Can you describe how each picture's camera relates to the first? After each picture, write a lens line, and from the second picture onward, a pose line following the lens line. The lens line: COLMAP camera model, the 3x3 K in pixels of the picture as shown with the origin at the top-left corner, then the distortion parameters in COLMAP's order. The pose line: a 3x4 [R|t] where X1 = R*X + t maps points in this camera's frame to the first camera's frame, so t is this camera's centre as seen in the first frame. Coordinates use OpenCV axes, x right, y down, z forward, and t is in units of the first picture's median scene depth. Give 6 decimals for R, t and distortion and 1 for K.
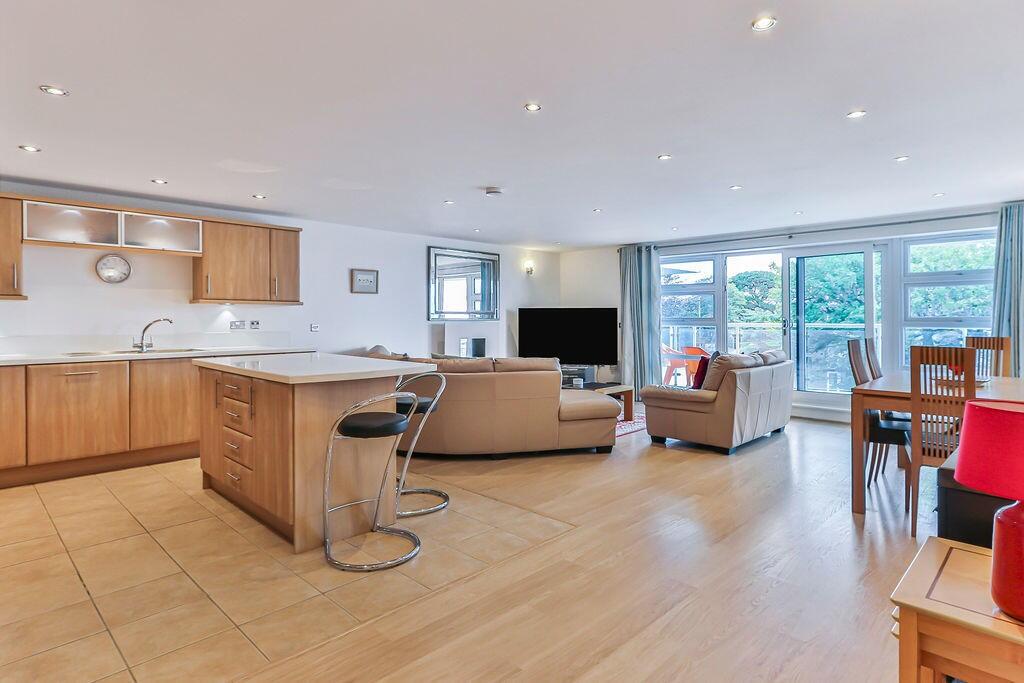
lens RADIAL K [[550.8, 0, 521.8], [0, 550.8, 320.3], [0, 0, 1]] dist [0.013574, -0.000439]
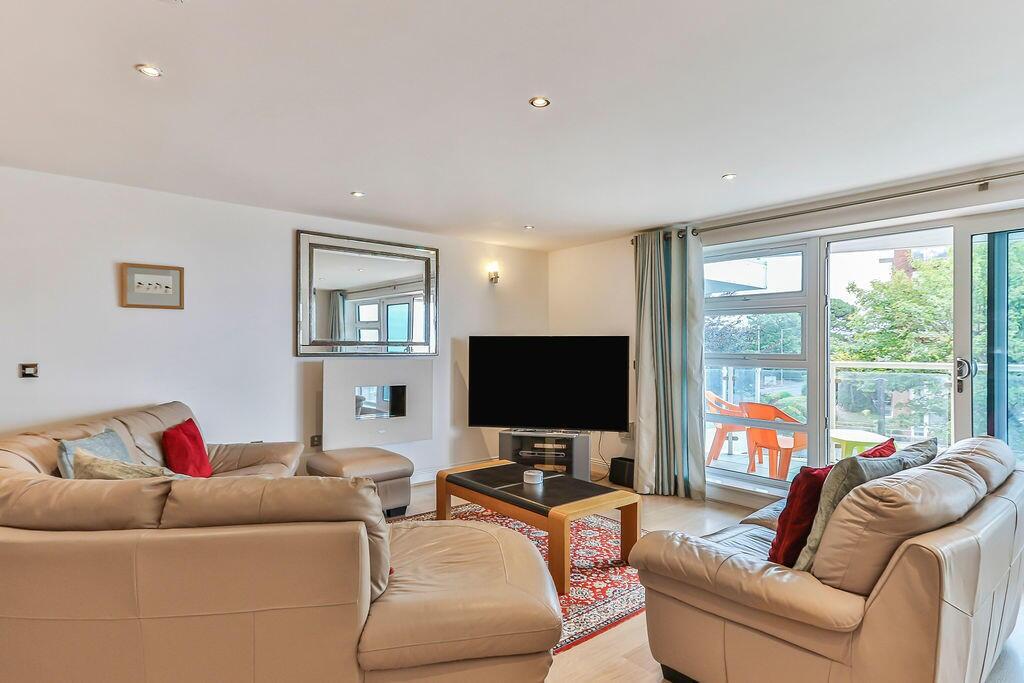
lens RADIAL K [[550.8, 0, 513.0], [0, 550.8, 352.4], [0, 0, 1]] dist [0.013574, -0.000439]
pose [[0.994494, 0.006414, -0.104595, 0.157874], [-0.005836, 0.999966, 0.005825, -0.011027], [0.104629, -0.005182, 0.994498, 0.560625]]
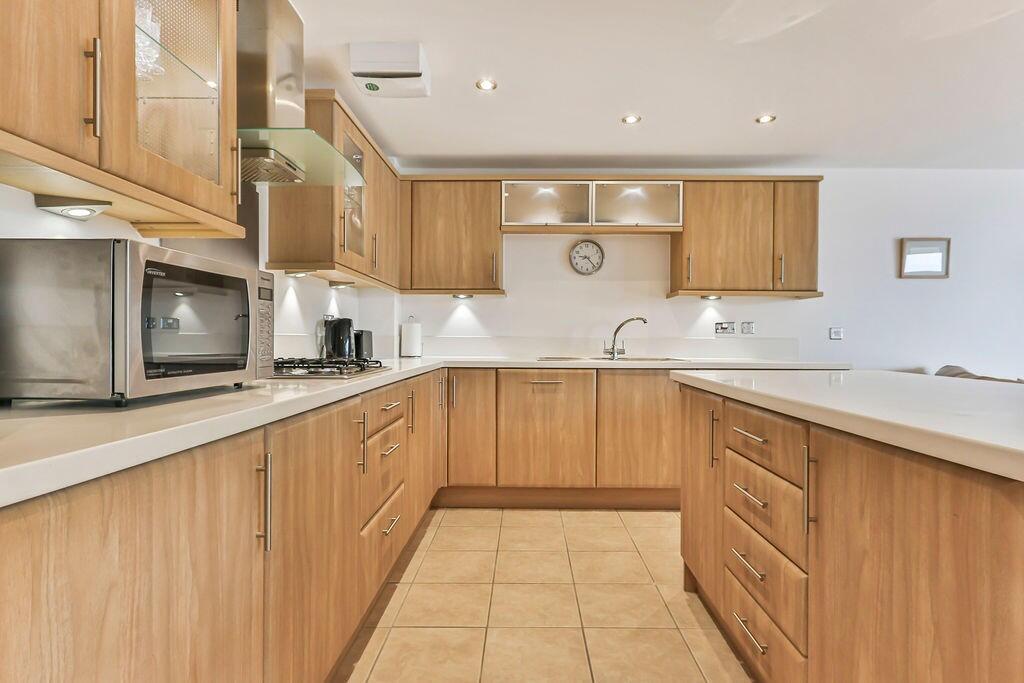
lens RADIAL K [[550.8, 0, 530.2], [0, 550.8, 336.7], [0, 0, 1]] dist [0.013574, -0.000439]
pose [[0.708559, 0.003392, -0.705644, -0.190466], [-0.010121, 0.999934, -0.005356, 0.026465], [0.705579, 0.010937, 0.708546, 0.318372]]
